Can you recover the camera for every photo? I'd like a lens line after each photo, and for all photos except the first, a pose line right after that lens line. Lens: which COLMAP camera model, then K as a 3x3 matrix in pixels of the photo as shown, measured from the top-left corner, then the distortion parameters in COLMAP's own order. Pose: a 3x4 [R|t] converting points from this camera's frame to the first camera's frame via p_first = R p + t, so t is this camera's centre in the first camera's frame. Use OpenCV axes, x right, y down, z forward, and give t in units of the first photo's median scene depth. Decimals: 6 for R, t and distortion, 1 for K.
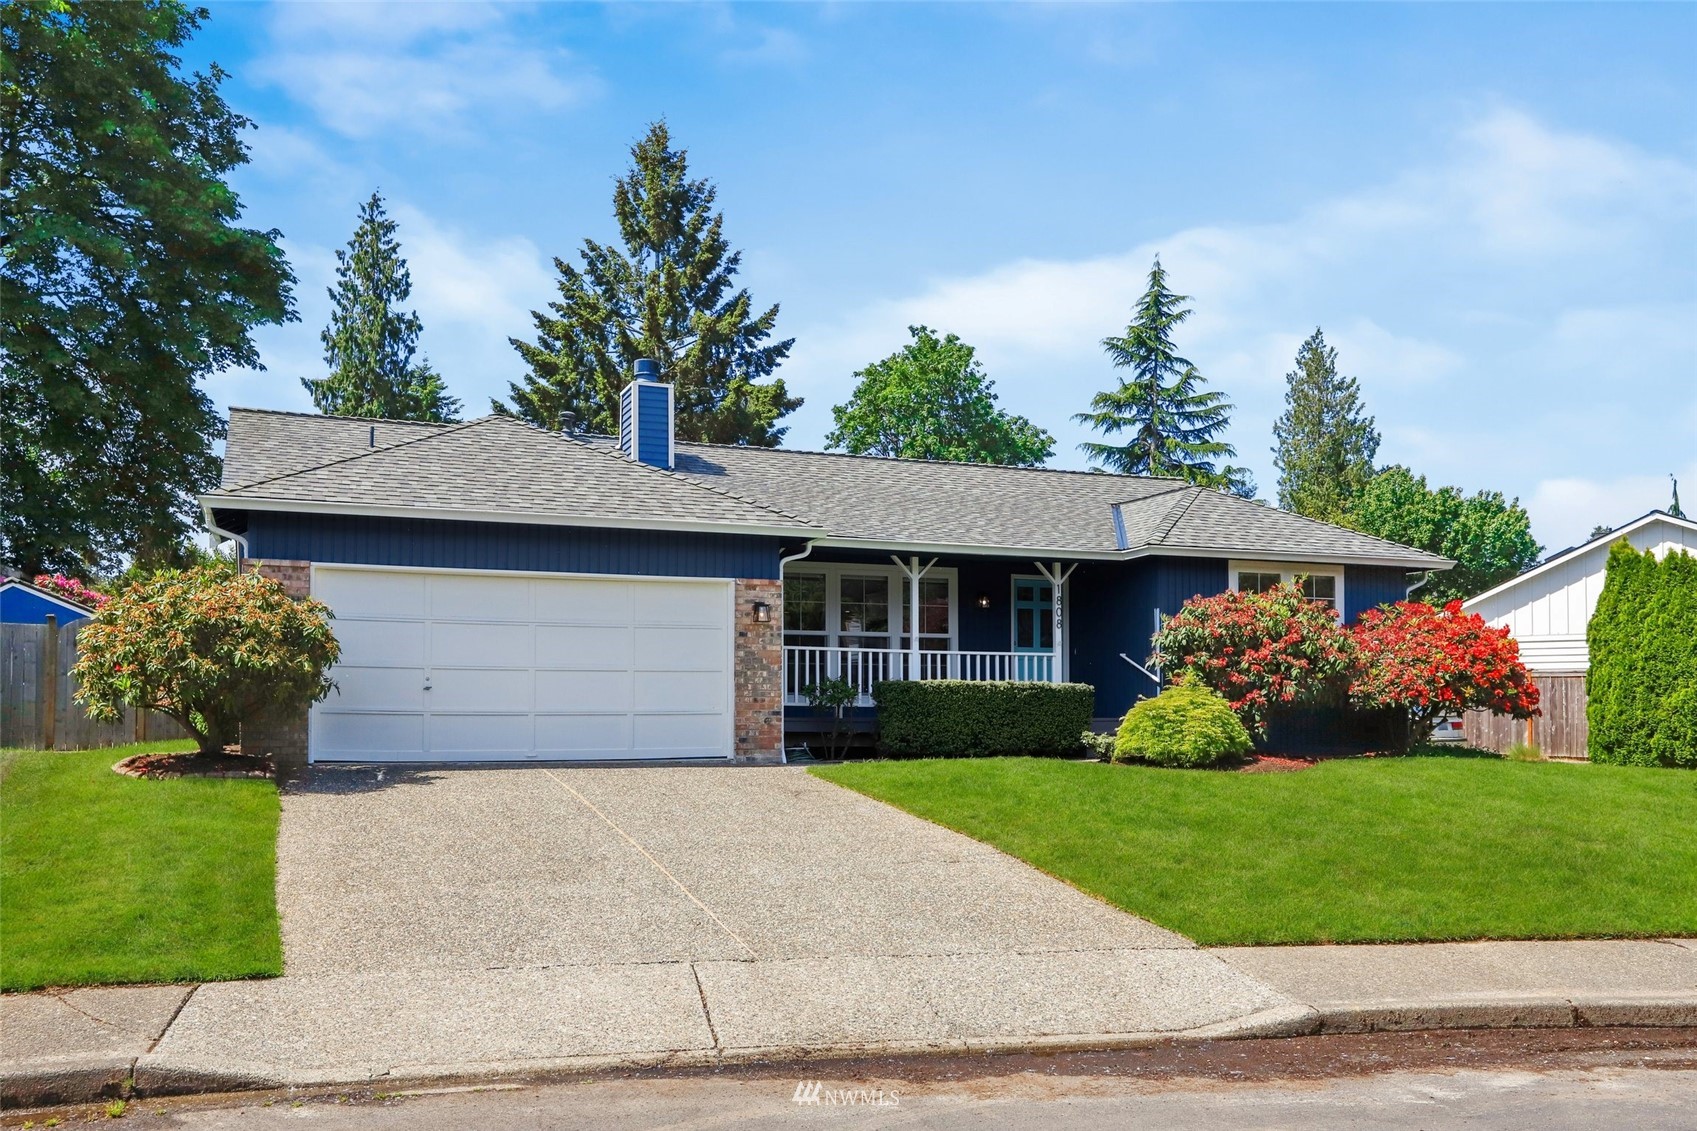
lens RADIAL K [[1445.5, 0, 845.4], [0, 1445.5, 660.9], [0, 0, 1]] dist [0.008024, 0.044338]
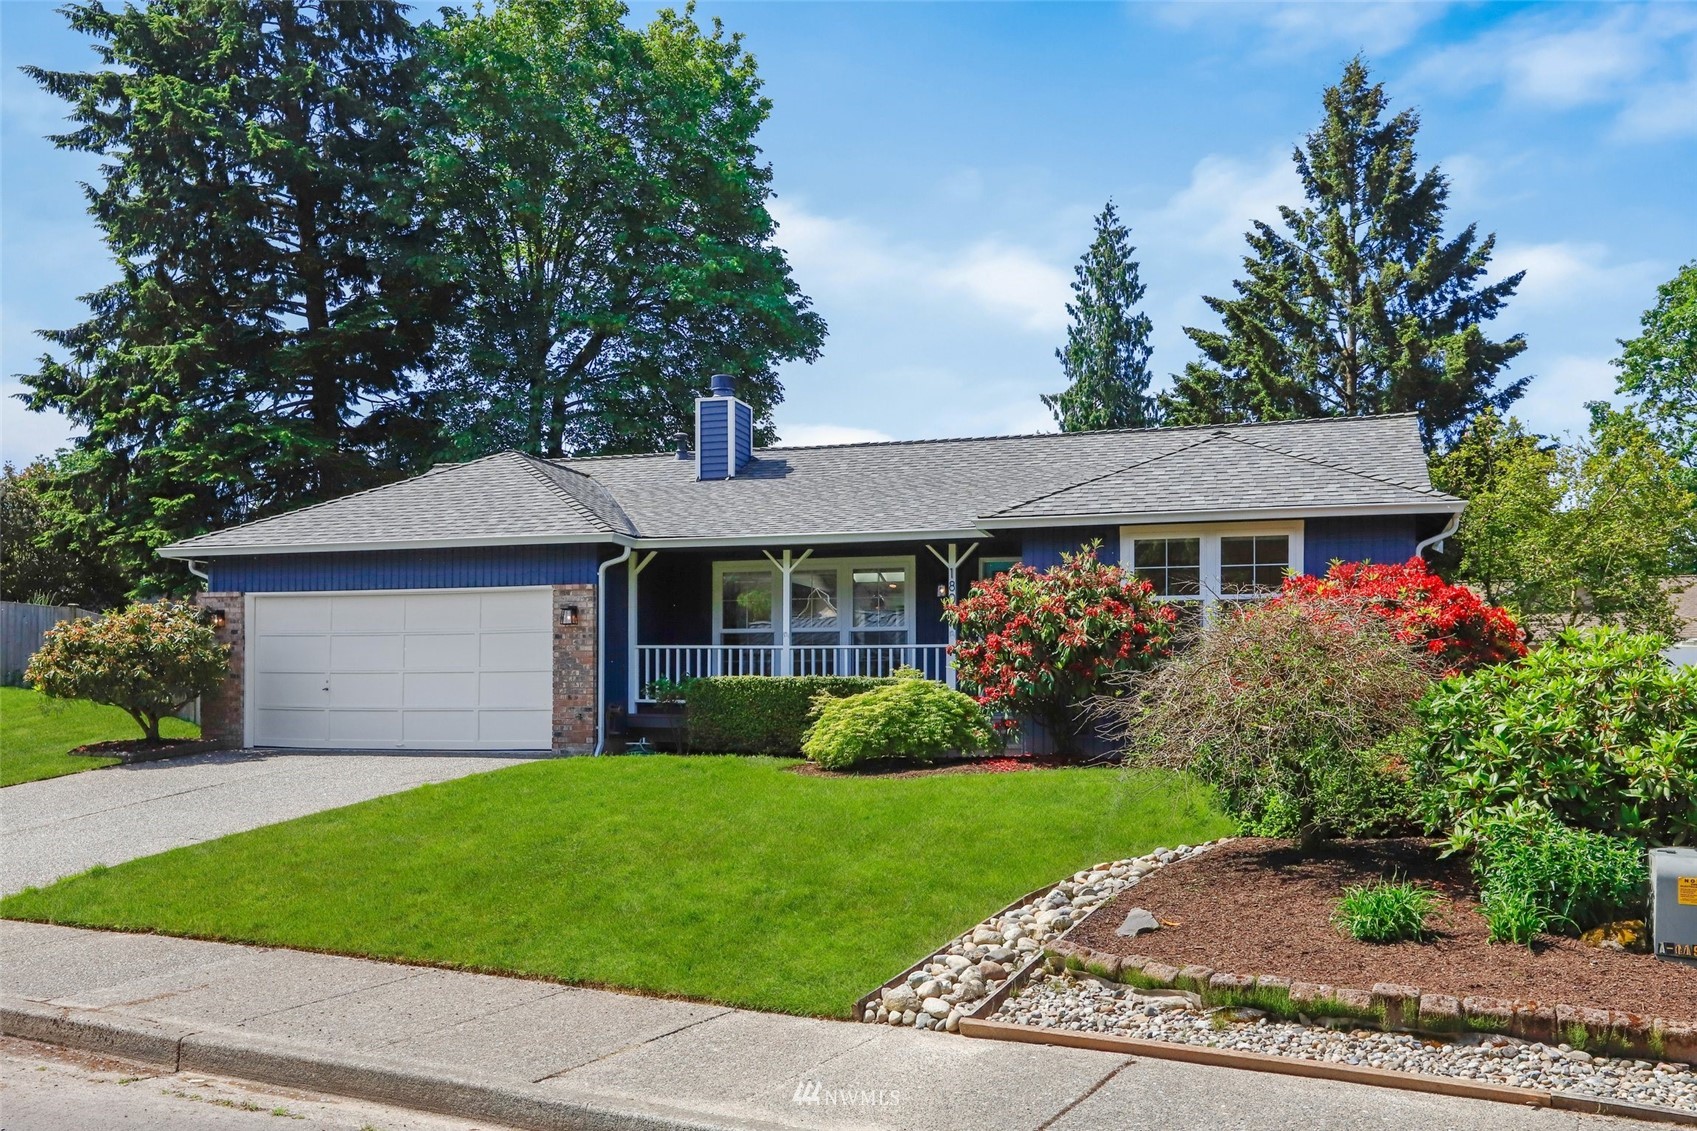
lens RADIAL K [[1485.0, 0, 847.9], [0, 1485.0, 674.9], [0, 0, 1]] dist [0.035426, -0.001884]
pose [[0.785892, -0.014871, -0.618185, 0.641274], [0.020923, 0.999778, 0.002548, 0.009796], [0.618010, -0.014937, 0.786028, 0.215010]]
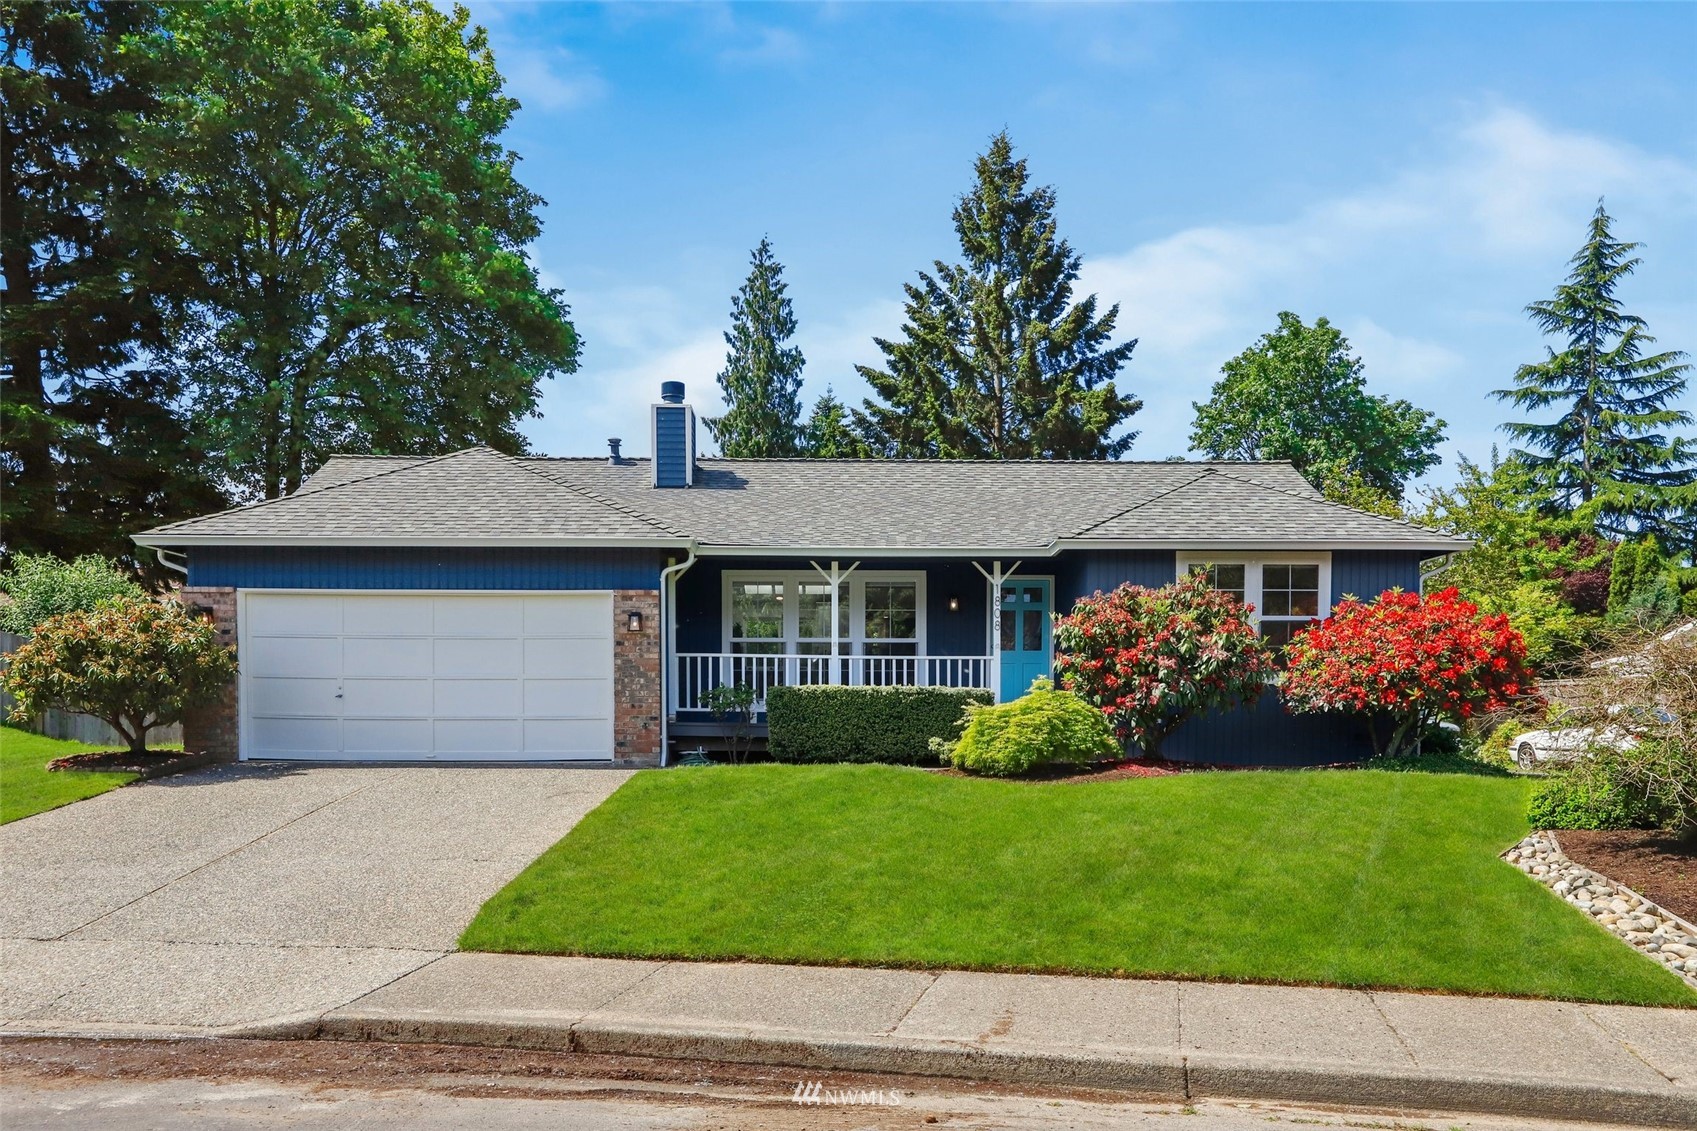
lens RADIAL K [[1394.2, 0, 846.0], [0, 1394.2, 754.0], [0, 0, 1]] dist [0.009349, 0.037756]
pose [[0.938849, 0.008735, -0.344219, 0.353840], [0.011903, 0.998257, 0.057797, 0.004364], [0.344124, -0.058360, 0.937109, 0.085369]]
